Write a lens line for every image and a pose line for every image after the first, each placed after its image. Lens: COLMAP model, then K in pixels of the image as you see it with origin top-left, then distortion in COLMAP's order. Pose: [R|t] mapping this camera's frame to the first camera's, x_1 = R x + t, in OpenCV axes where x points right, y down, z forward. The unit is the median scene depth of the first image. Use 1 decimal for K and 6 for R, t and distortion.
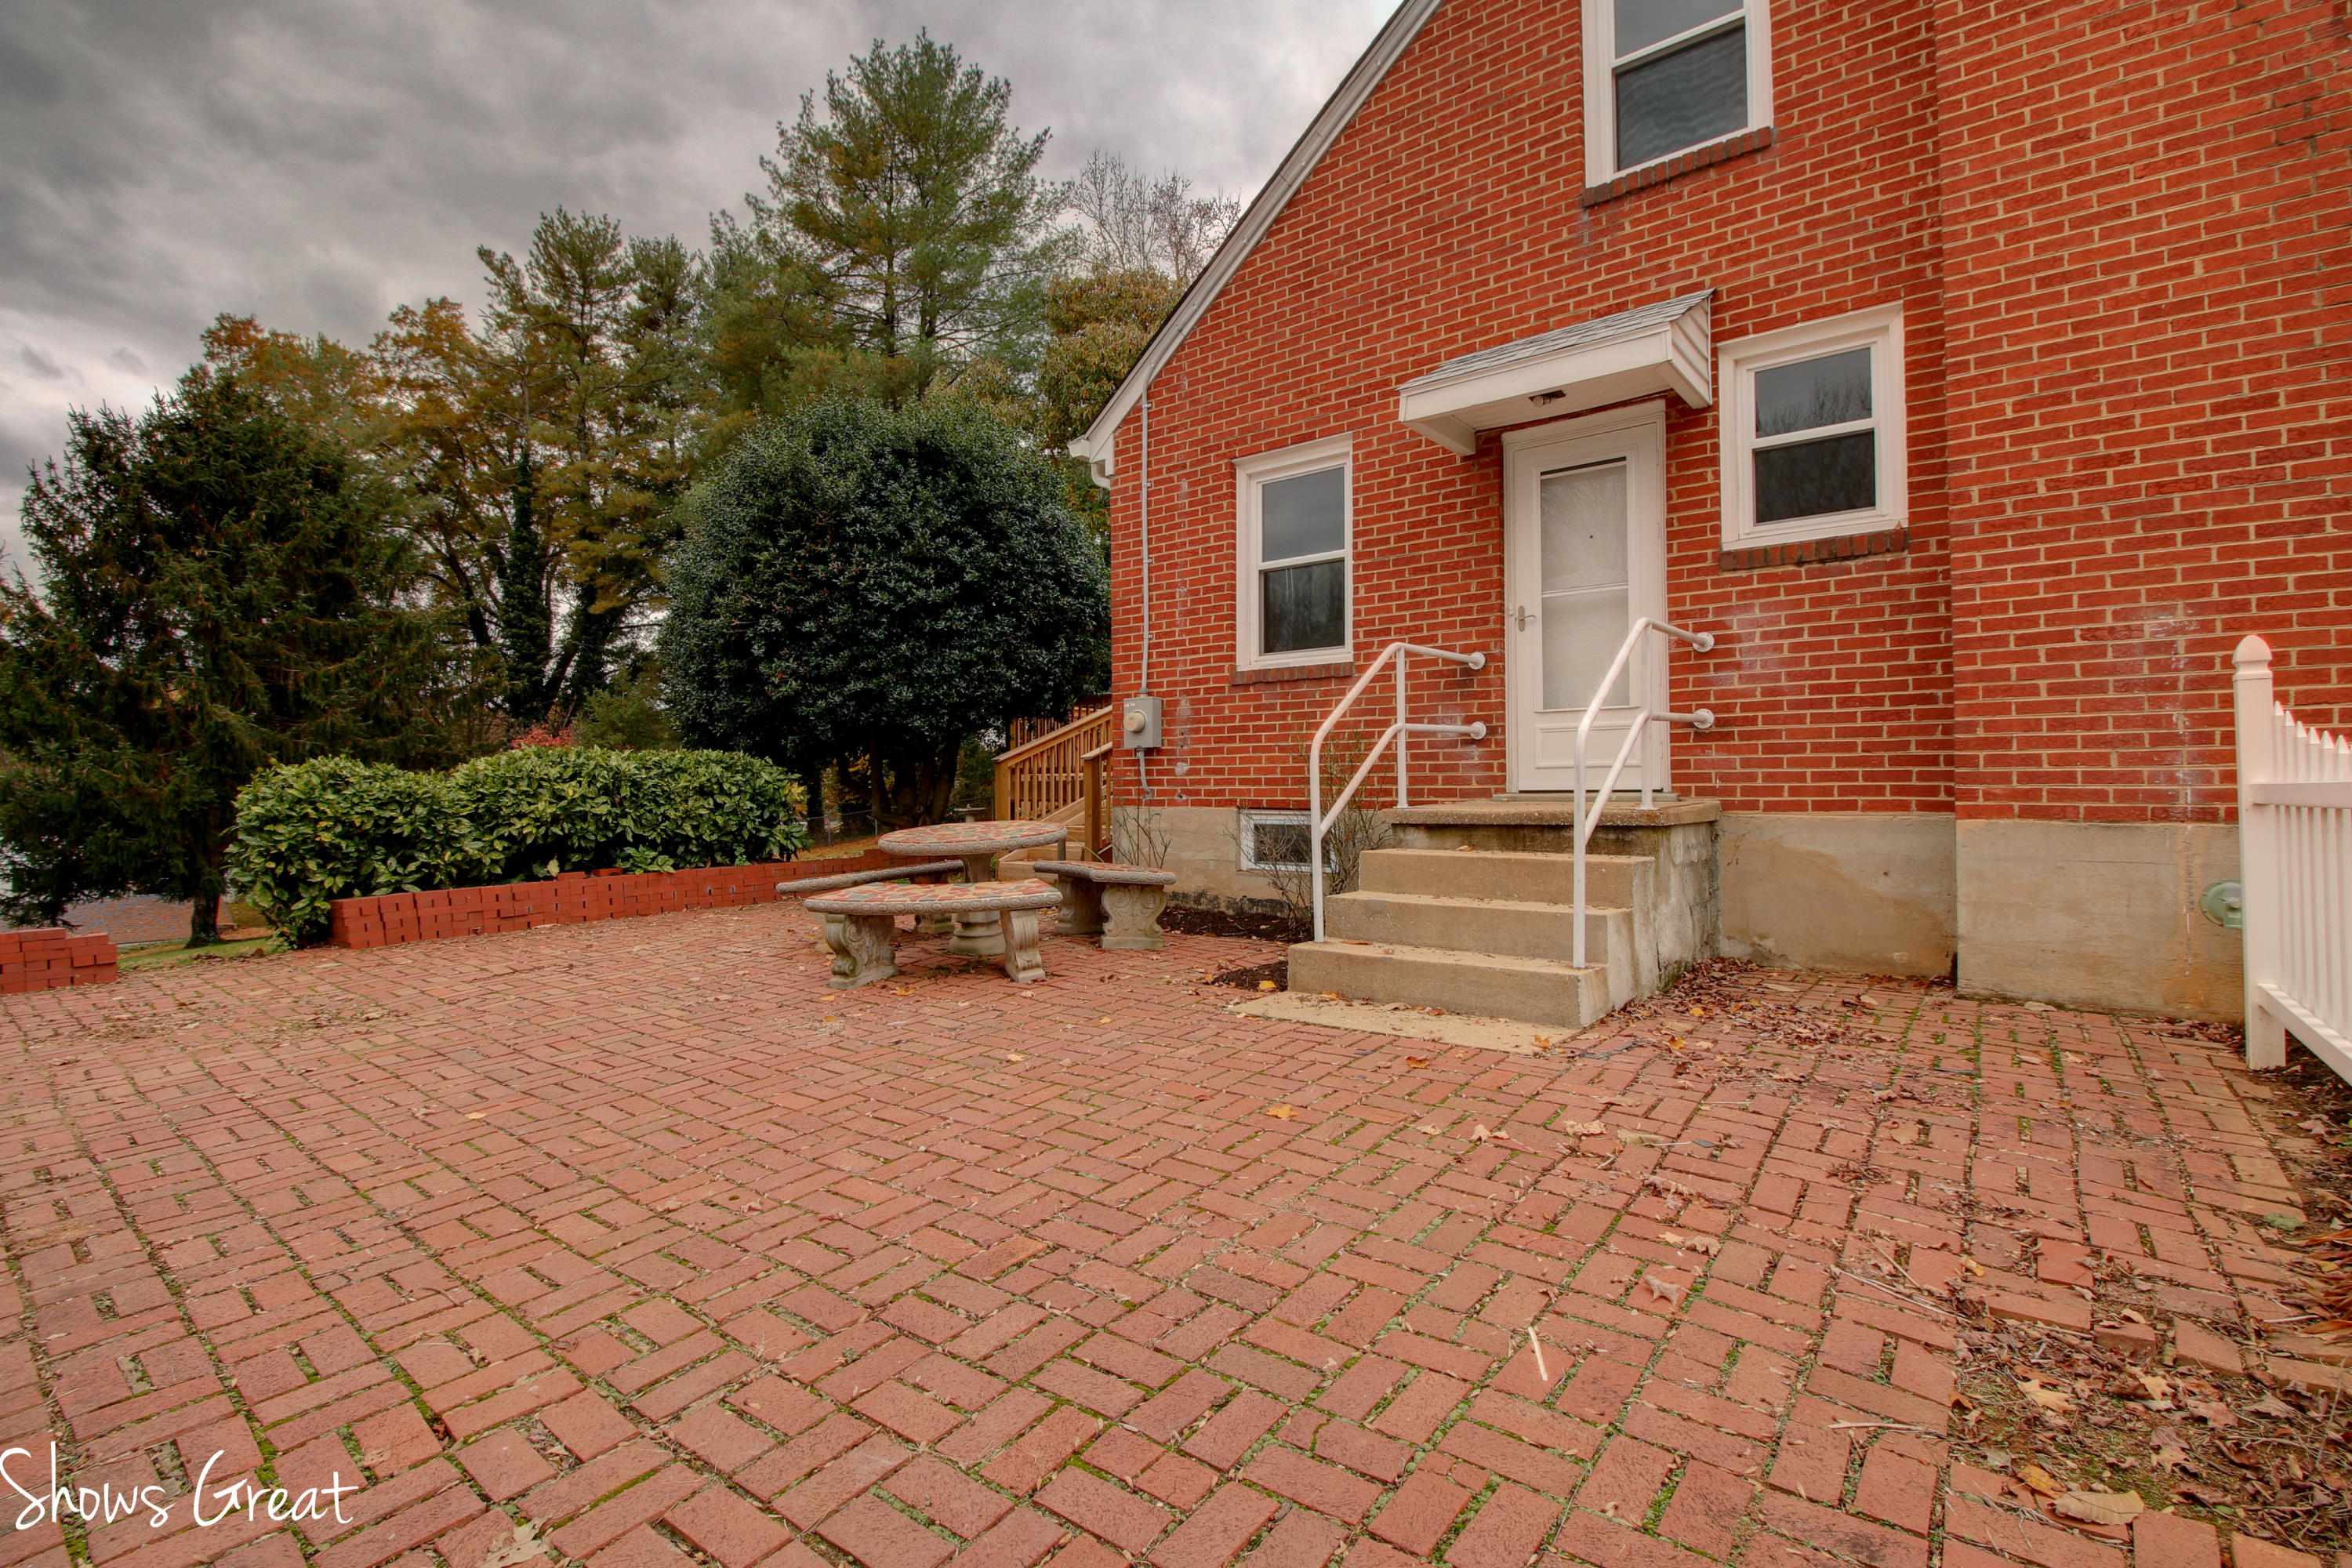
lens RADIAL K [[1087.4, 0, 1178.1], [0, 1087.4, 775.2], [0, 0, 1]] dist [-0.002350, -0.010941]
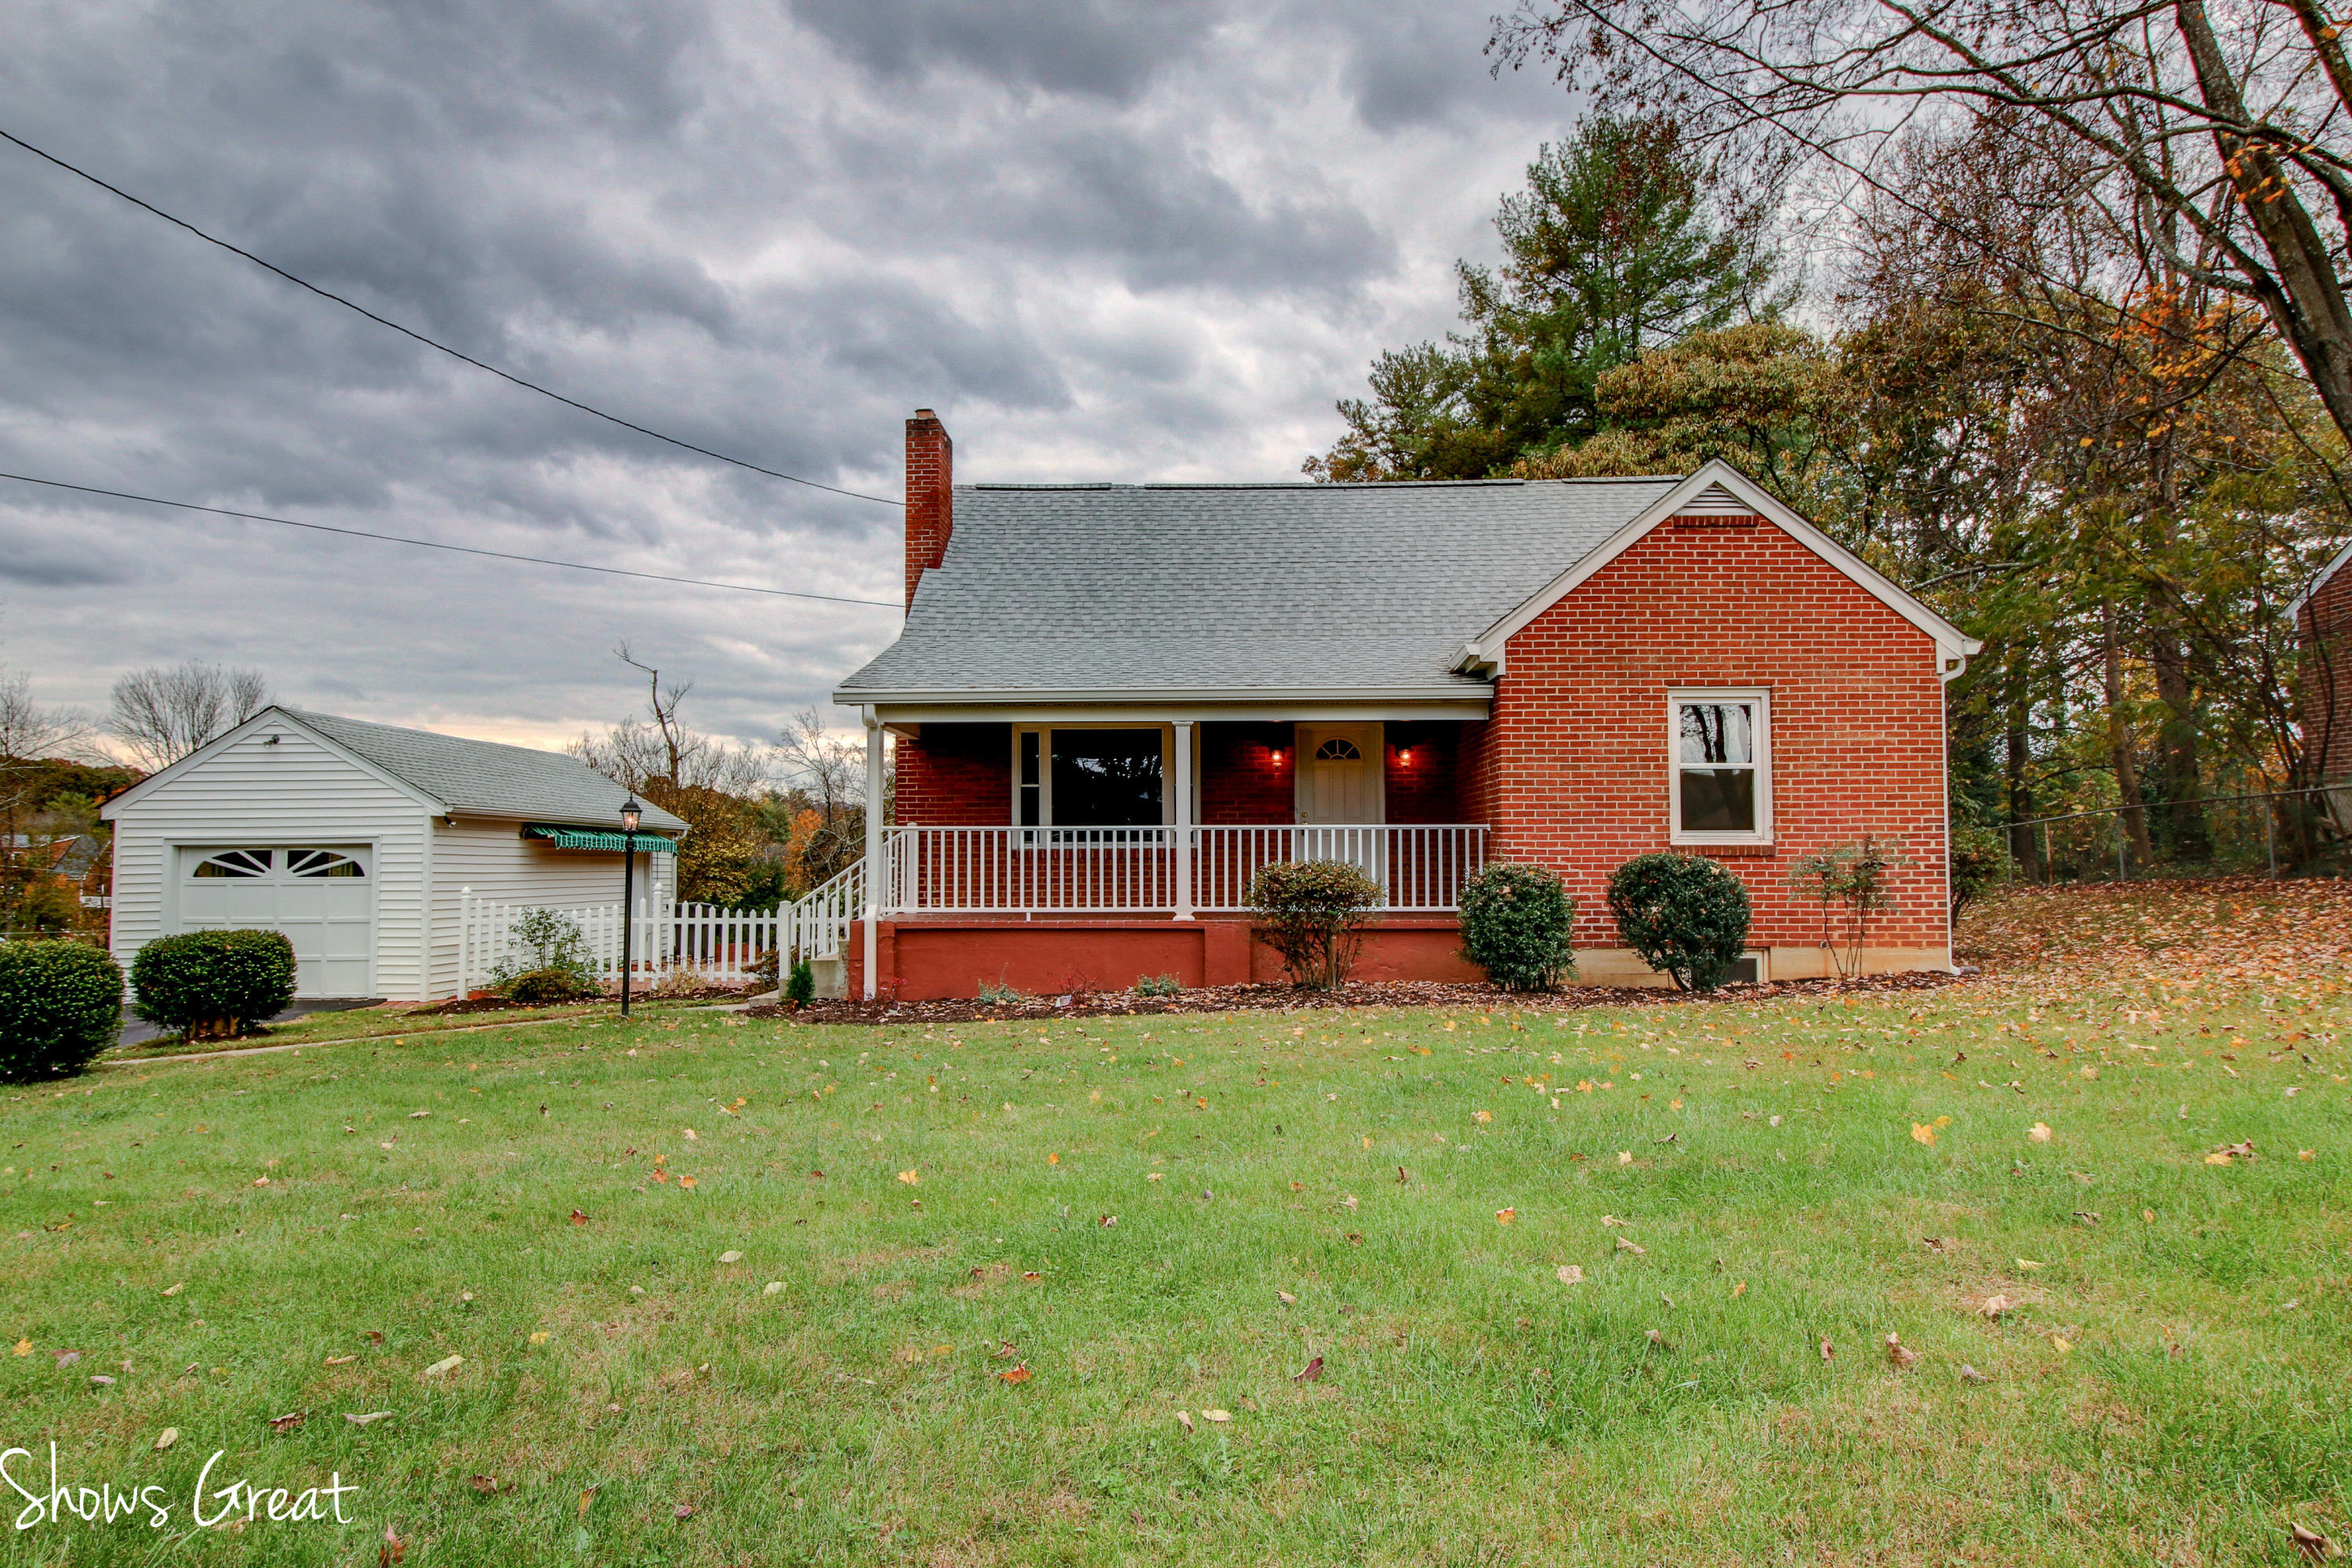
lens RADIAL K [[1534.6, 0, 1176.0], [0, 1534.6, 768.1], [0, 0, 1]] dist [0.005802, -0.005573]
pose [[0.607943, -0.050716, -0.792359, 2.554353], [0.015525, 0.998526, -0.052000, -0.094340], [0.793829, 0.019311, 0.607834, -0.576864]]
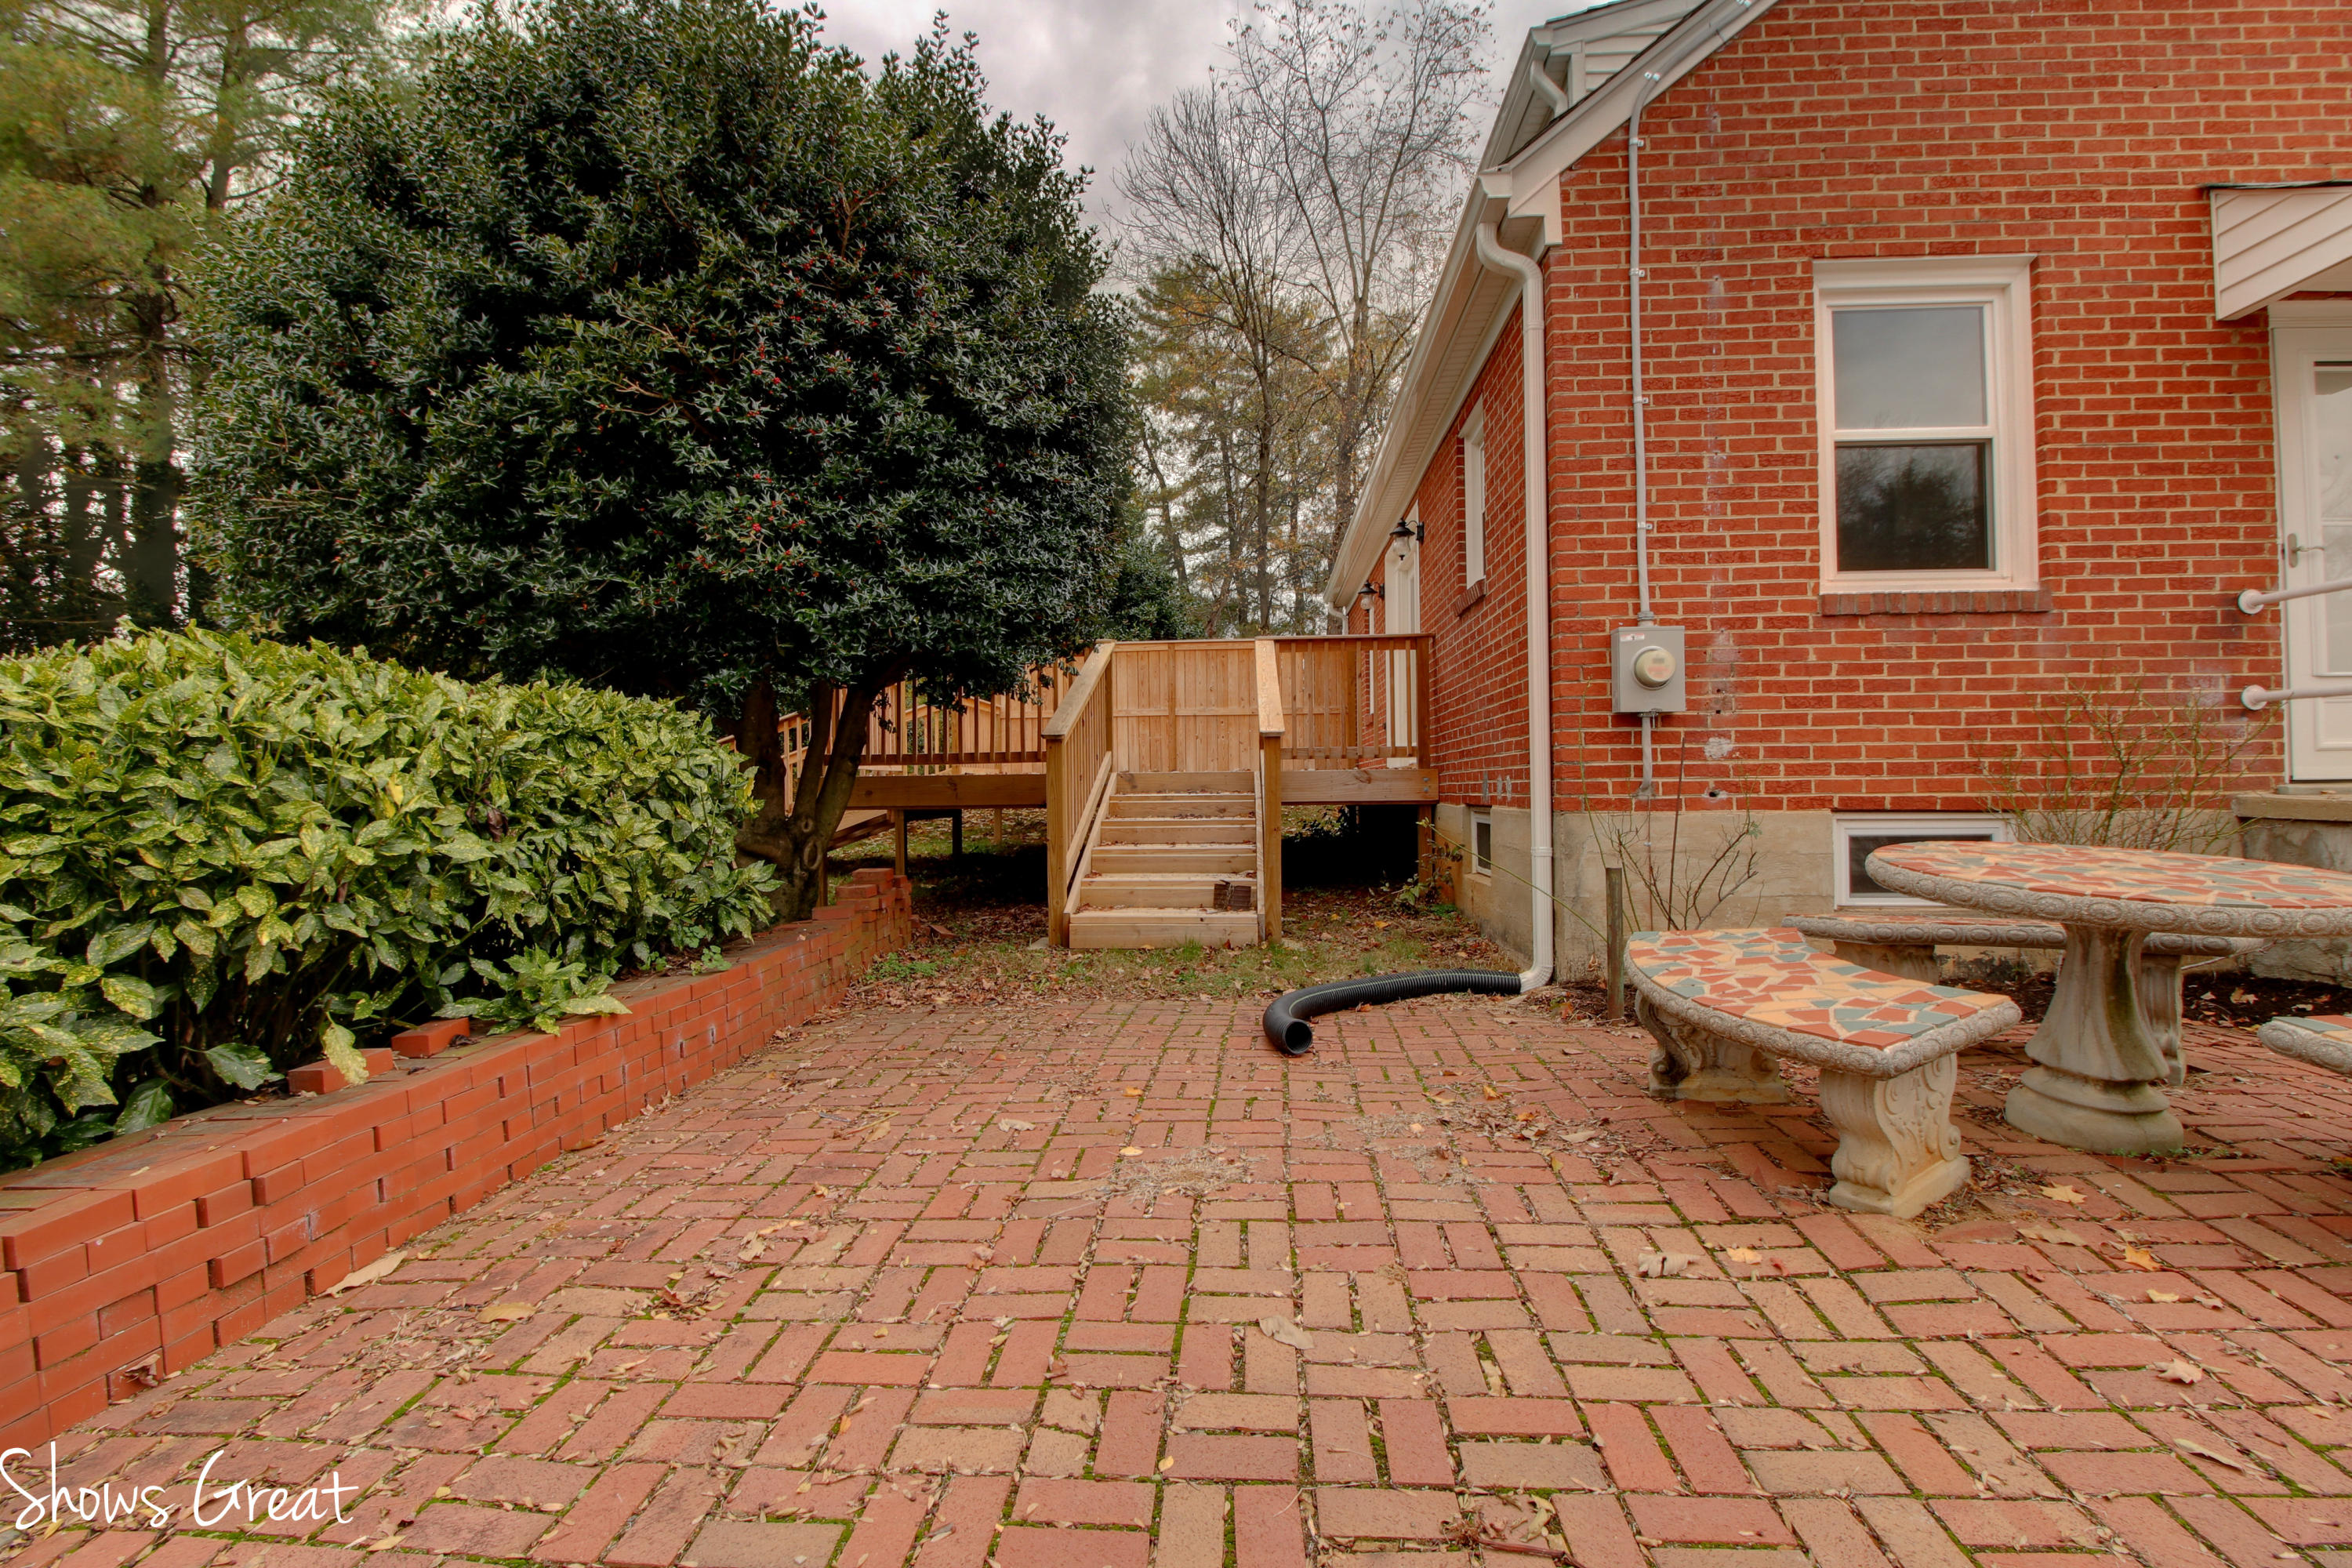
lens RADIAL K [[1087.4, 0, 1168.0], [0, 1087.4, 775.2], [0, 0, 1]] dist [-0.002350, -0.010941]
pose [[0.819236, 0.004735, 0.573438, -0.560398], [-0.001333, 0.999979, -0.006353, 0.012529], [-0.573456, 0.004440, 0.819225, 0.636725]]
